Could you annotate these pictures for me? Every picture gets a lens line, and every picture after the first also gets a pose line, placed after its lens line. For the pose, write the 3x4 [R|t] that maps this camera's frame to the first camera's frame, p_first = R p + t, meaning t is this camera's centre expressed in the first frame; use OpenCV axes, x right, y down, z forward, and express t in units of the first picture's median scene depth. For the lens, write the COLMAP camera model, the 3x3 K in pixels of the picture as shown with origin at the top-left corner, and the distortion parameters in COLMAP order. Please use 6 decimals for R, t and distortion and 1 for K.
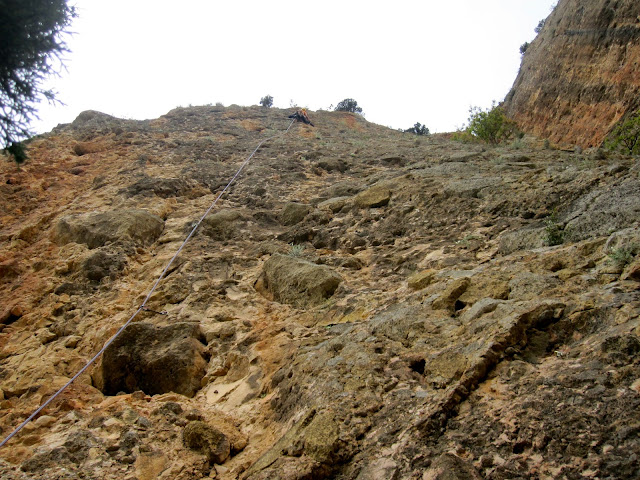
lens RADIAL K [[619.5, 0, 320.0], [0, 619.5, 240.0], [0, 0, 1]] dist [-0.062707, 0.008631]
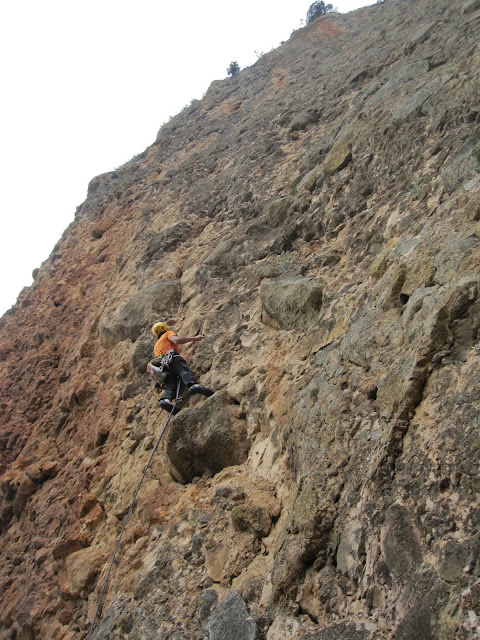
lens RADIAL K [[619.5, 0, 255.0], [0, 619.5, 319.1], [0, 0, 1]] dist [-0.062707, 0.008631]
pose [[0.835875, -0.469292, -0.284741, 0.213135], [0.520583, 0.842243, 0.140072, -0.093524], [0.174087, -0.265314, 0.948315, 0.011326]]
